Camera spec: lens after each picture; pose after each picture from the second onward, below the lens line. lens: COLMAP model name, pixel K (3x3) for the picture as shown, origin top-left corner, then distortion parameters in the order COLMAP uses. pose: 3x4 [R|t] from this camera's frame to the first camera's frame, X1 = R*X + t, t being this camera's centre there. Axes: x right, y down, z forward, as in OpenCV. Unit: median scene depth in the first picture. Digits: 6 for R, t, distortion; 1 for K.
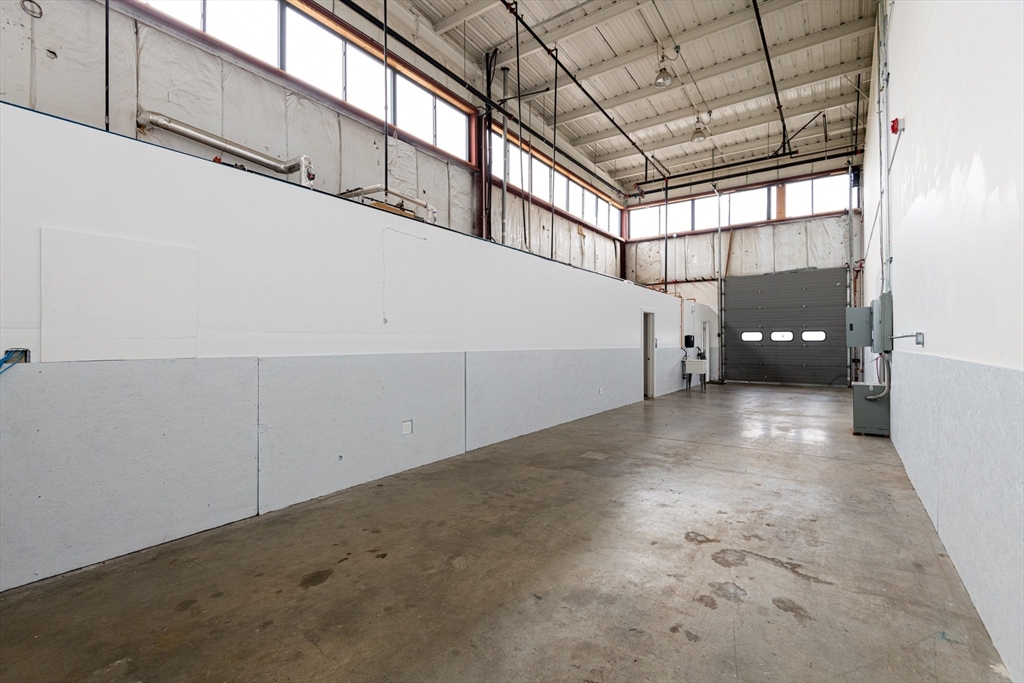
lens RADIAL K [[475.8, 0, 515.1], [0, 475.8, 345.2], [0, 0, 1]] dist [0.001435, -0.001515]
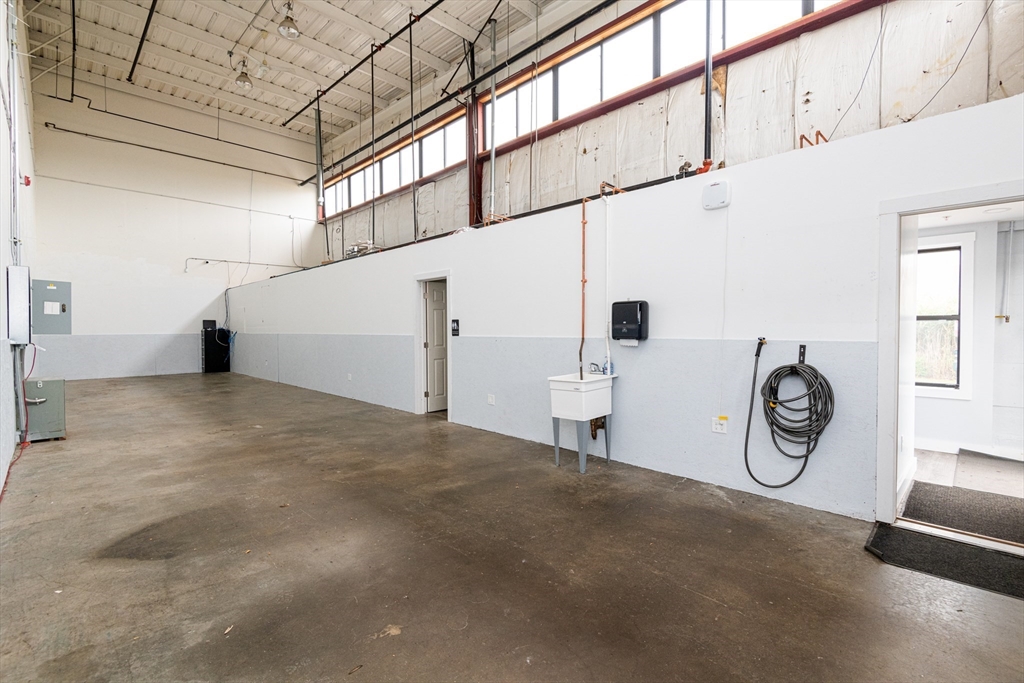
lens RADIAL K [[475.8, 0, 516.0], [0, 475.8, 340.6], [0, 0, 1]] dist [0.001435, -0.001515]
pose [[-0.192327, 0.002145, -0.981329, 0.958247], [0.000917, 0.999998, 0.002007, 0.017961], [0.981331, -0.000513, -0.192328, 1.371184]]
